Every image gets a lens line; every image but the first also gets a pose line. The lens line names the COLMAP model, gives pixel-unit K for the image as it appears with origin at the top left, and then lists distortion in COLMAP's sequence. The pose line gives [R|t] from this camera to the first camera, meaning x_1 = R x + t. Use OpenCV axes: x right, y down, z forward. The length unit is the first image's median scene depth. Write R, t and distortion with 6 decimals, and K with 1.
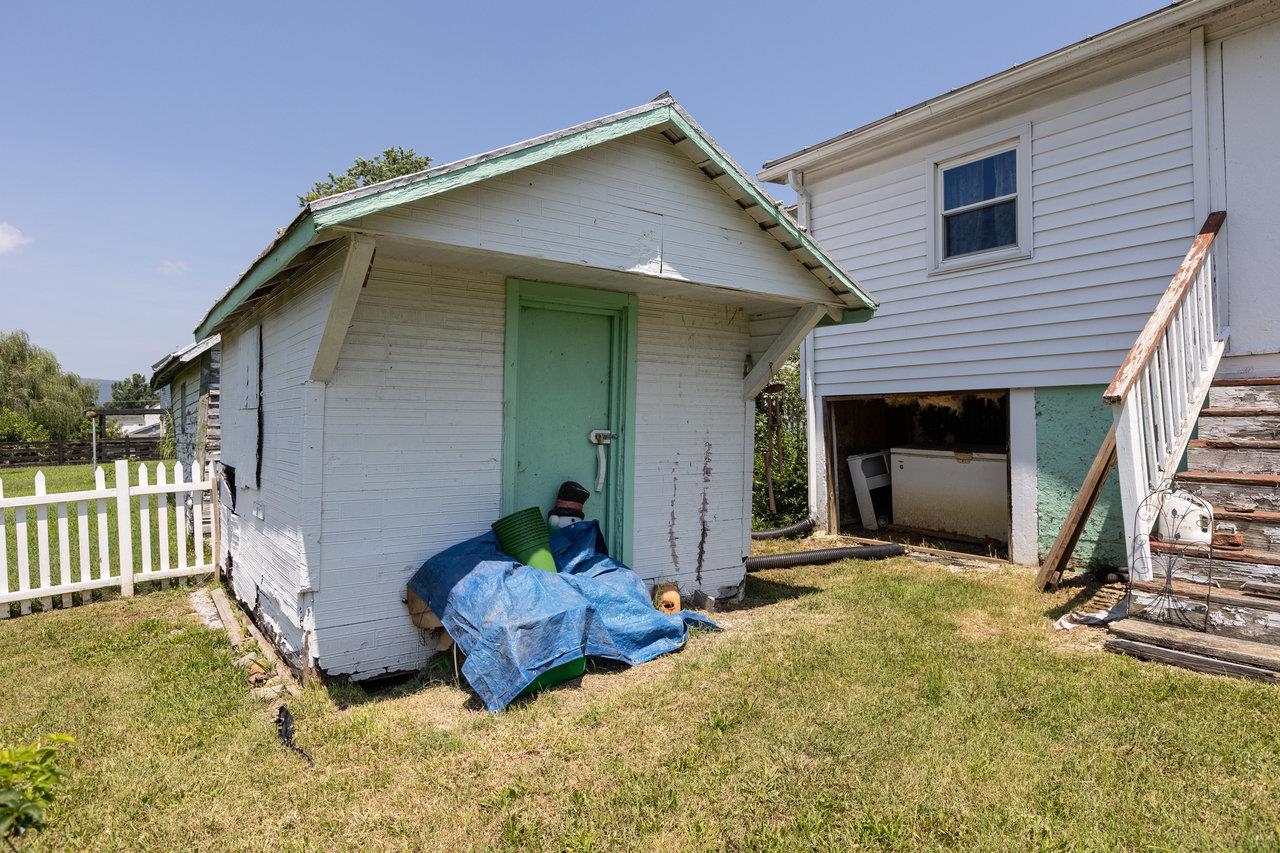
lens RADIAL K [[728.2, 0, 643.2], [0, 728.2, 420.3], [0, 0, 1]] dist [-0.000384, -0.000894]
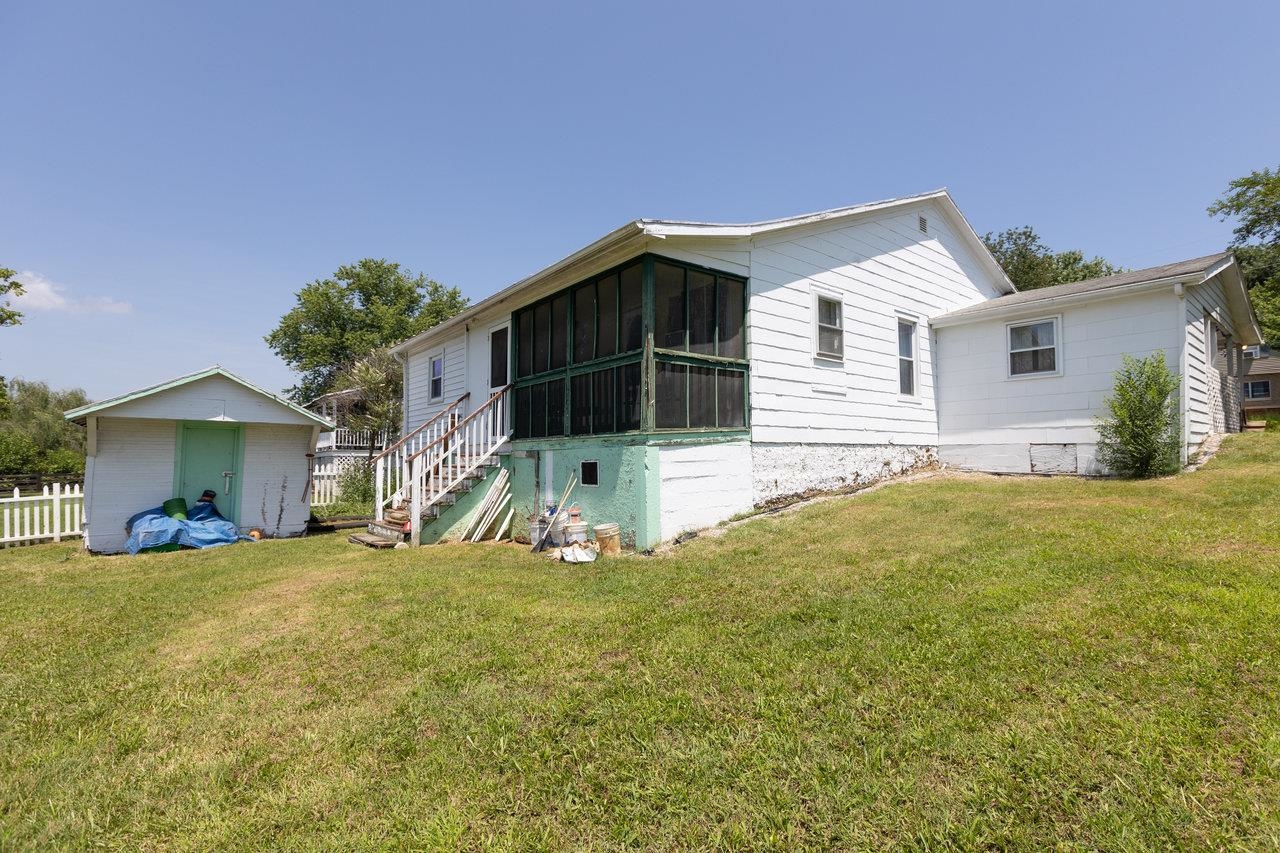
lens RADIAL K [[583.9, 0, 662.6], [0, 583.9, 431.2], [0, 0, 1]] dist [-0.000968, -0.000511]
pose [[0.997977, 0.005953, 0.063298, 1.347680], [-0.003211, 0.999056, -0.043324, -0.044153], [-0.063496, 0.043034, 0.997054, -1.213597]]
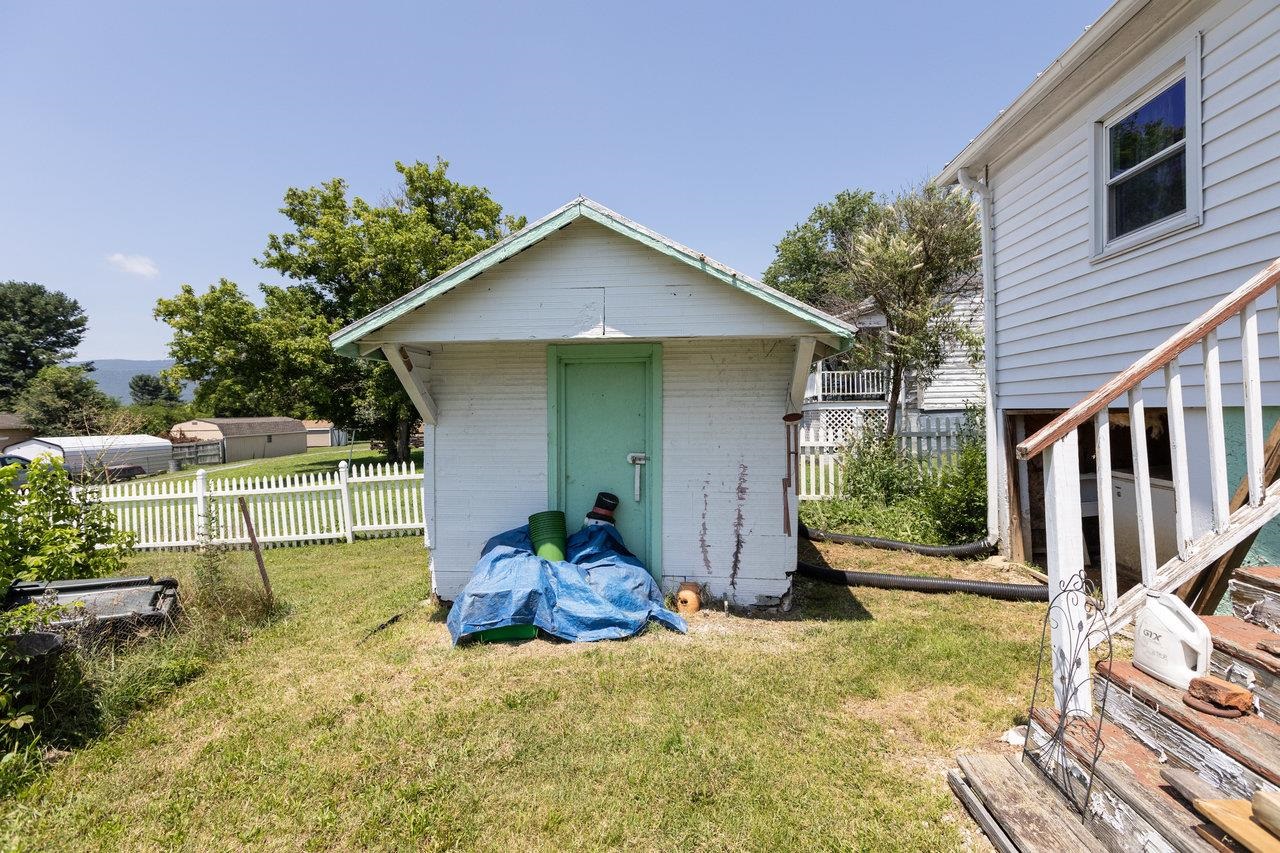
lens RADIAL K [[571.7, 0, 646.0], [0, 571.7, 419.8], [0, 0, 1]] dist [0.001894, -0.000139]
pose [[0.746224, 0.002835, -0.665689, 0.583252], [0.014379, 0.999689, 0.020375, -0.060866], [0.665539, -0.024777, 0.745951, 0.253649]]
